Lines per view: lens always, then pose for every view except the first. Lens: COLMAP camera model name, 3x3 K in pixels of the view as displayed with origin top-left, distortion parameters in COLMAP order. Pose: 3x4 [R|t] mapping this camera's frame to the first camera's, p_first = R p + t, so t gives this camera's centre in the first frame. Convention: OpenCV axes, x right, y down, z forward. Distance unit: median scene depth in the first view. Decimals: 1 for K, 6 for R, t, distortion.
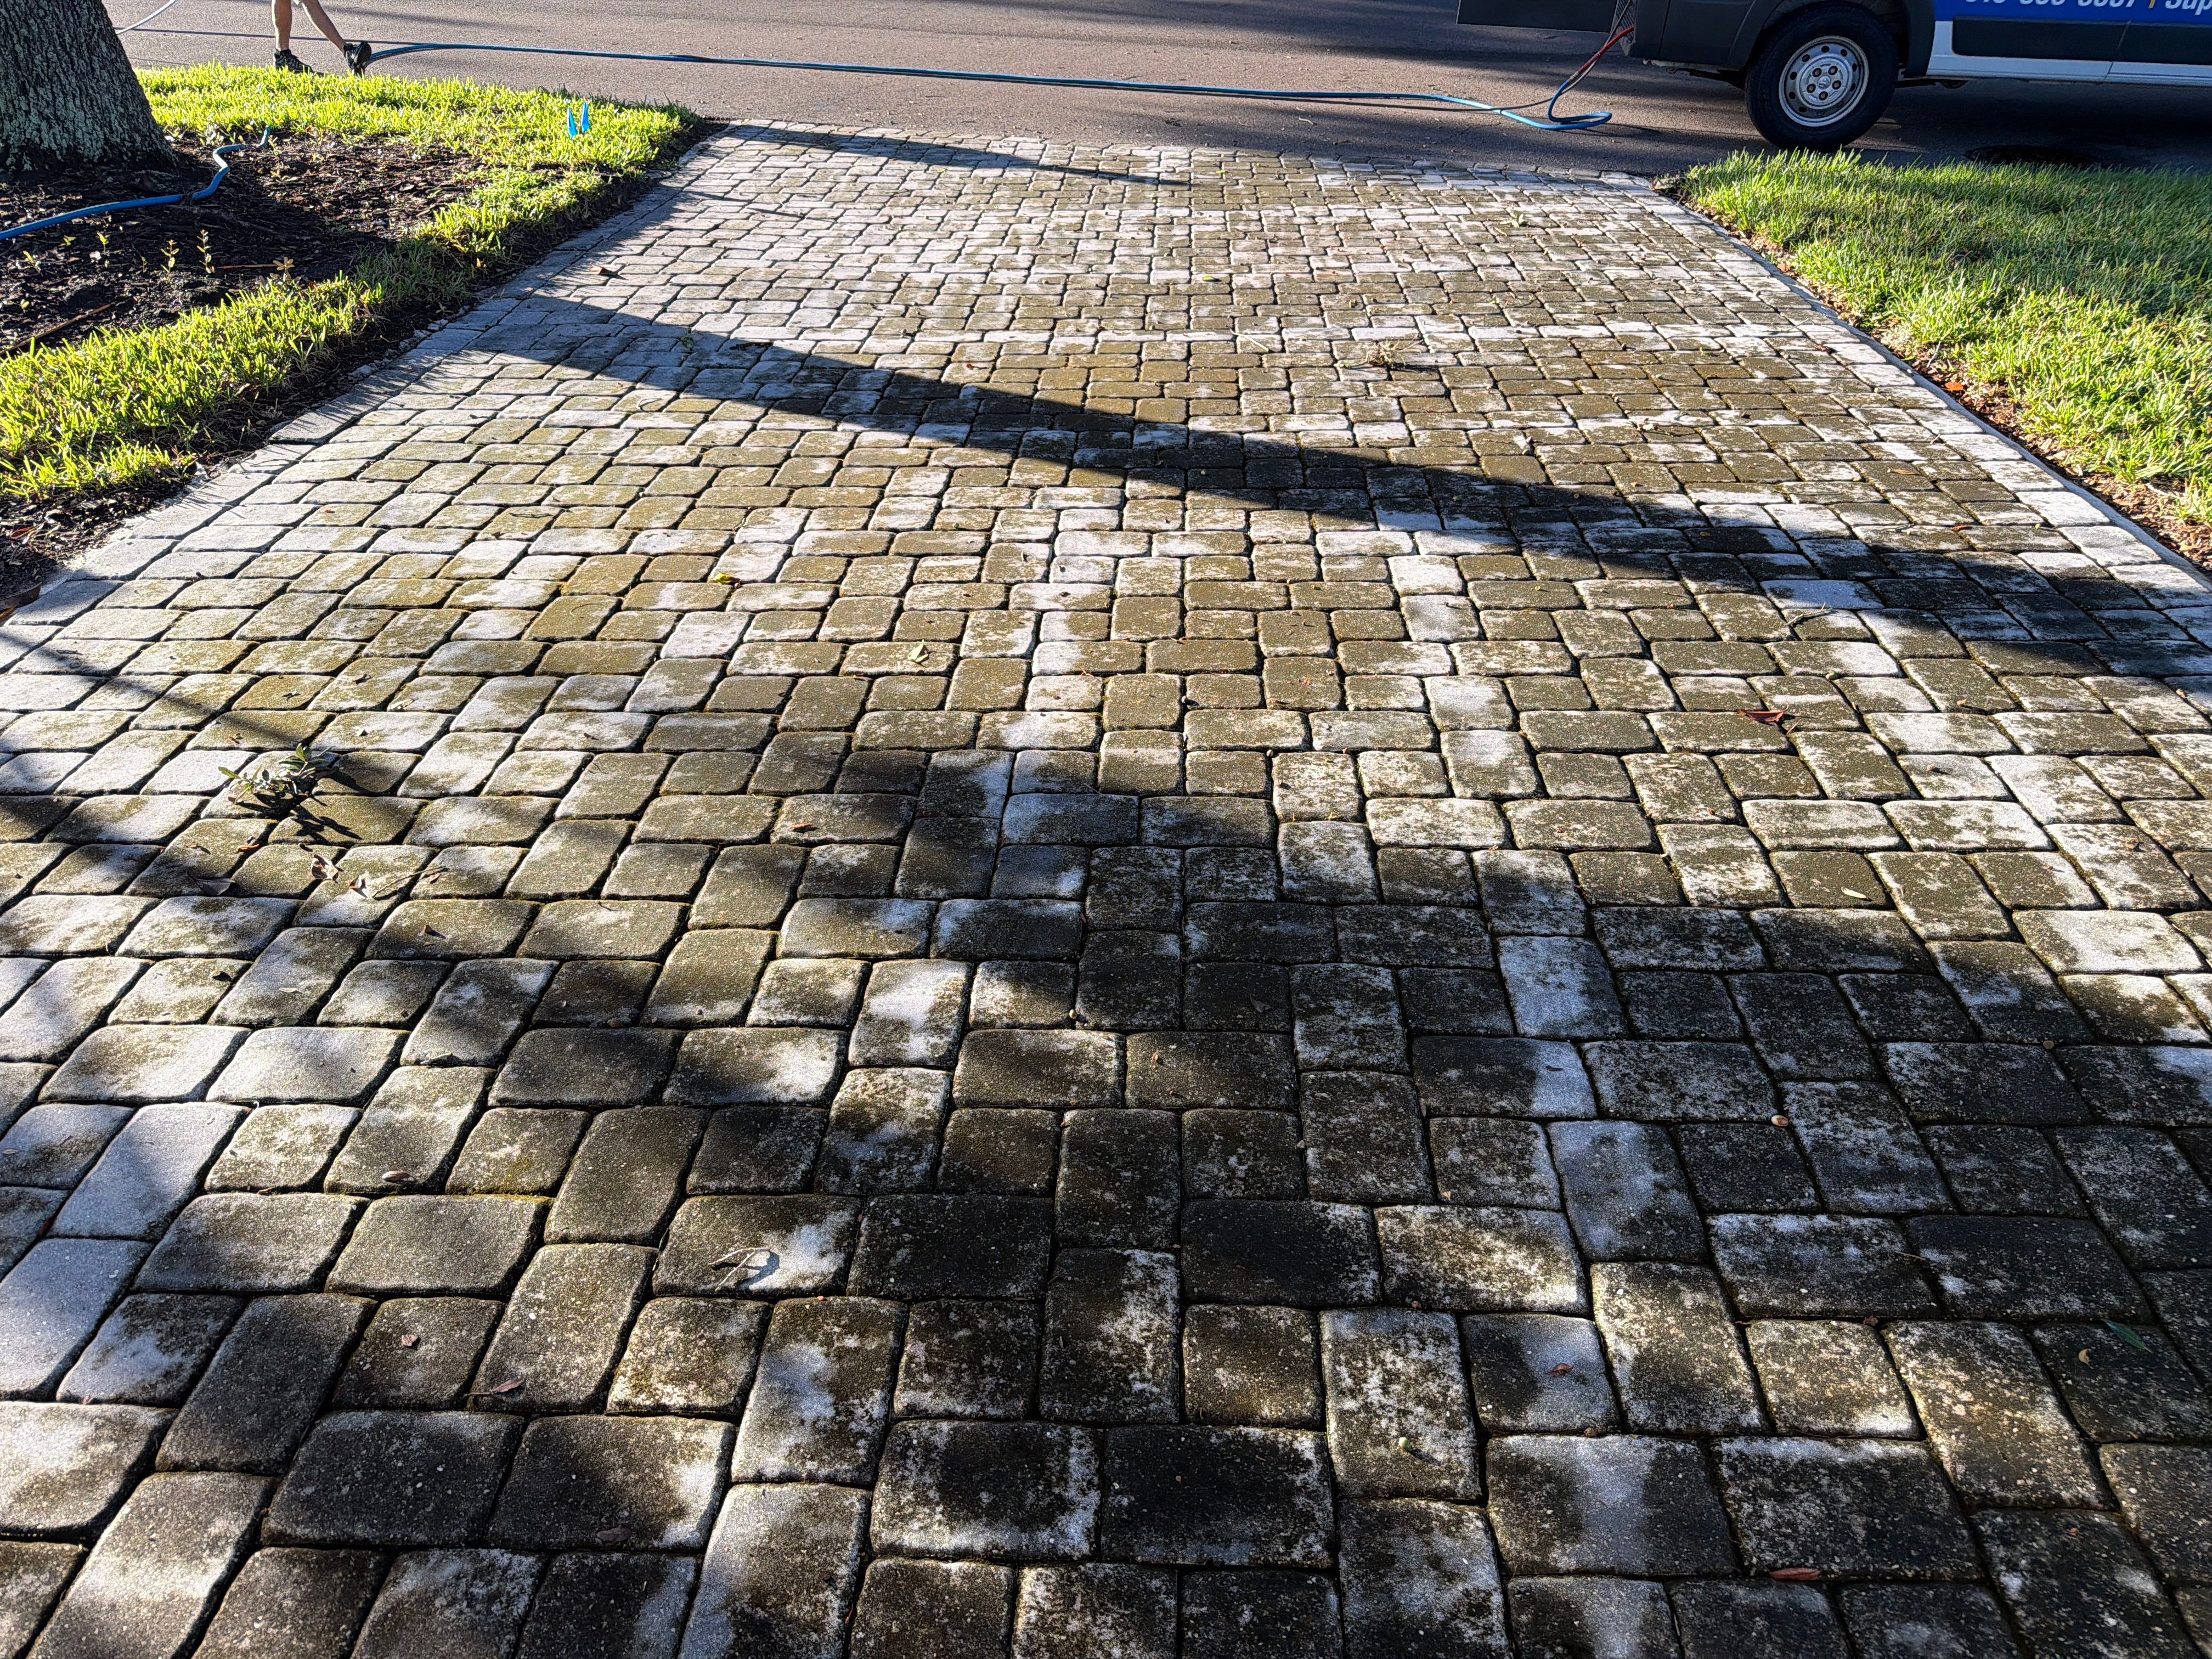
lens RADIAL K [[1524.1, 0, 1106.7], [0, 1524.1, 842.5], [0, 0, 1]] dist [0.157115, -0.279752]
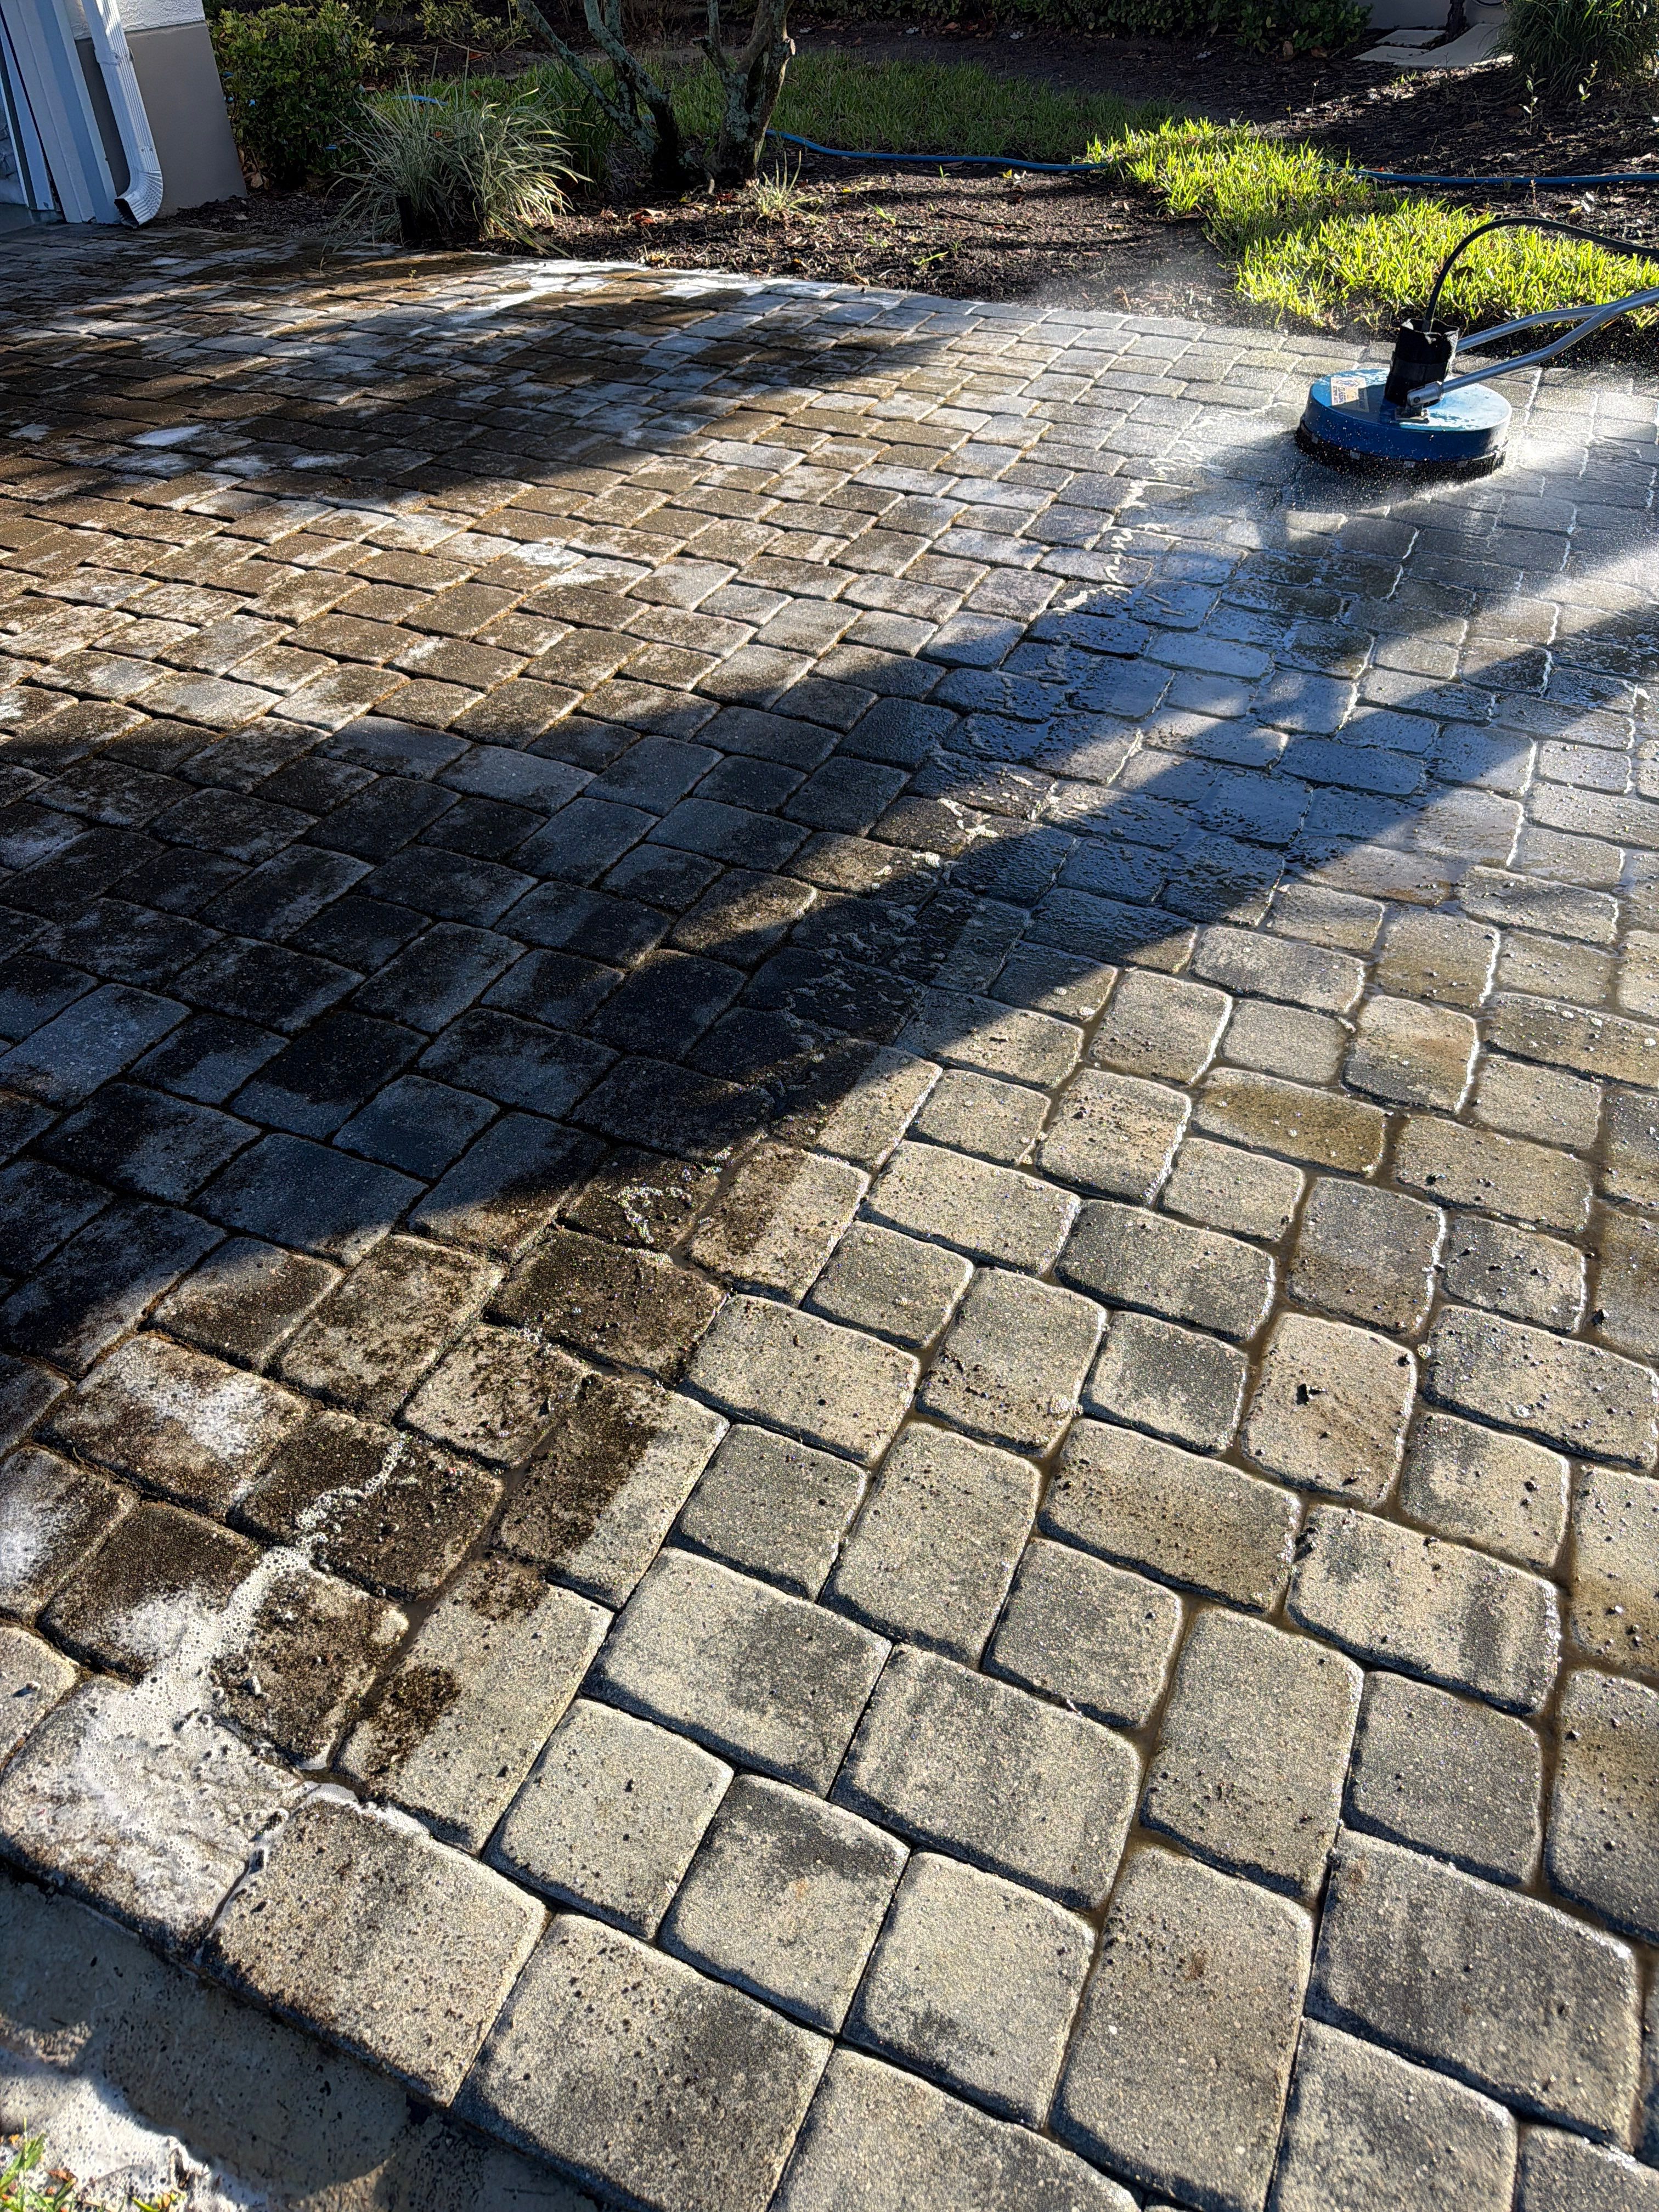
lens RADIAL K [[1575.8, 0, 833.9], [0, 1575.8, 1056.3], [0, 0, 1]] dist [0.063506, -0.106971]
pose [[-0.355339, 0.602914, -0.714303, 0.924831], [-0.504850, 0.519342, 0.689500, -0.840427], [0.786677, 0.605622, 0.119839, 1.335758]]
